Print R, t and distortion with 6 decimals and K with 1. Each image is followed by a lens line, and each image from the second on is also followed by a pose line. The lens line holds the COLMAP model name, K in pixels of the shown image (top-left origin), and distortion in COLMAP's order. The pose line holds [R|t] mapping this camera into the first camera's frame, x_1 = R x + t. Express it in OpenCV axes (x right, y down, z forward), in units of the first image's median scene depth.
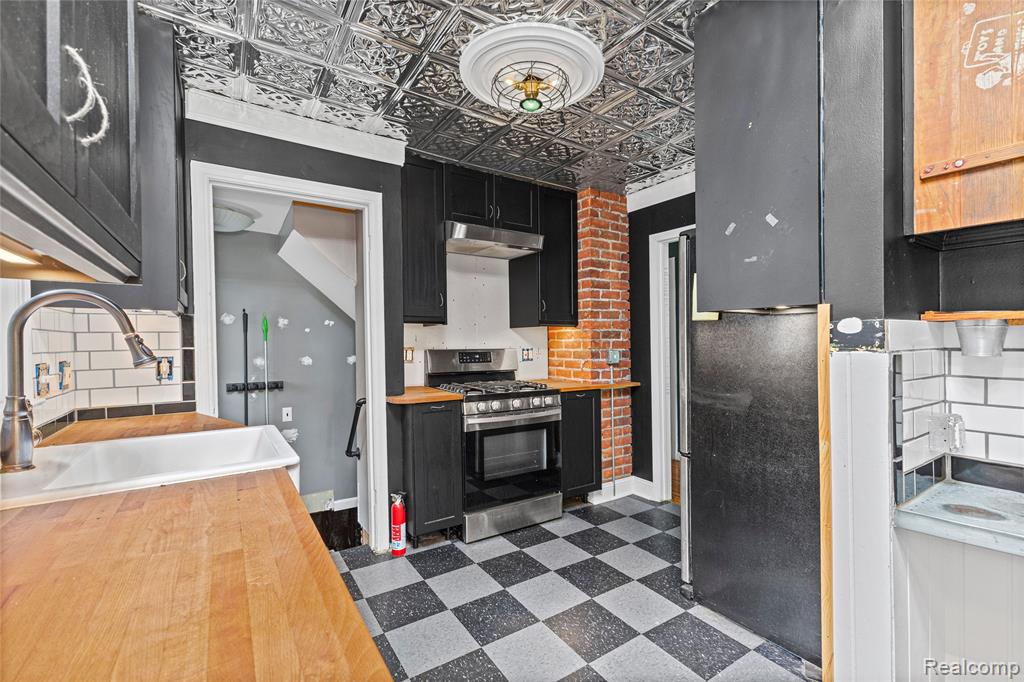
lens RADIAL K [[446.6, 0, 509.0], [0, 446.6, 343.7], [0, 0, 1]] dist [0.004089, -0.001564]
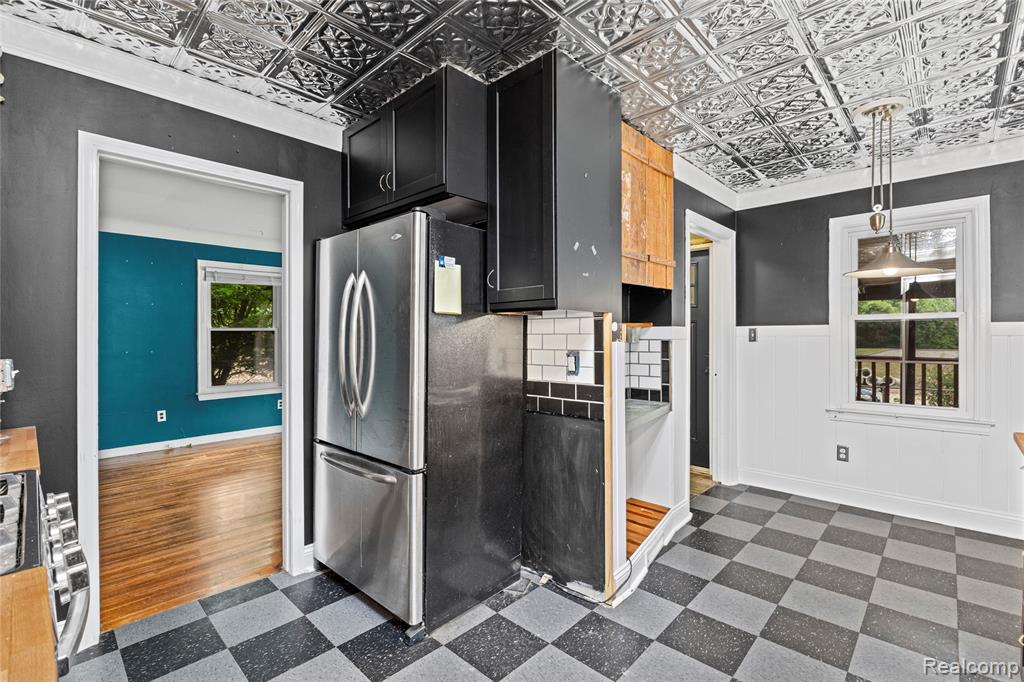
lens RADIAL K [[446.4, 0, 520.6], [0, 446.4, 336.3], [0, 0, 1]] dist [-0.013775, -0.000857]
pose [[-0.234153, 0.015594, 0.972075, -0.366992], [0.018983, 0.999754, -0.011466, 0.004169], [-0.972014, 0.015768, -0.234392, 0.781332]]
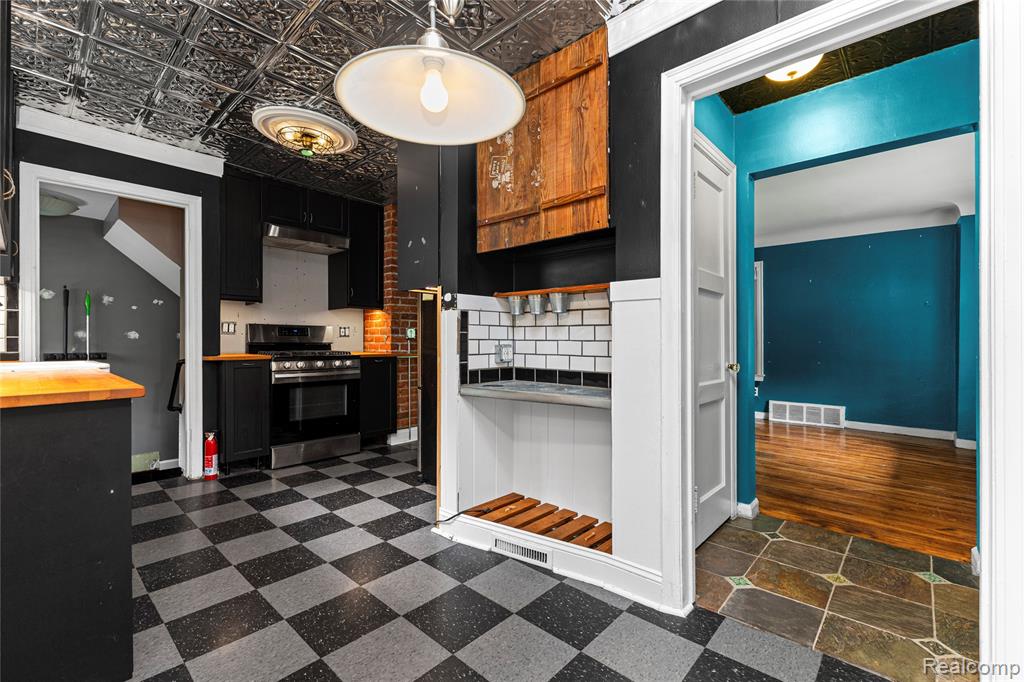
lens RADIAL K [[446.6, 0, 517.3], [0, 446.6, 336.3], [0, 0, 1]] dist [0.004089, -0.001564]
pose [[0.965017, 0.011359, 0.261940, 0.241142], [-0.006863, 0.999813, -0.018073, 0.073863], [-0.262096, 0.015643, 0.964915, -0.438256]]
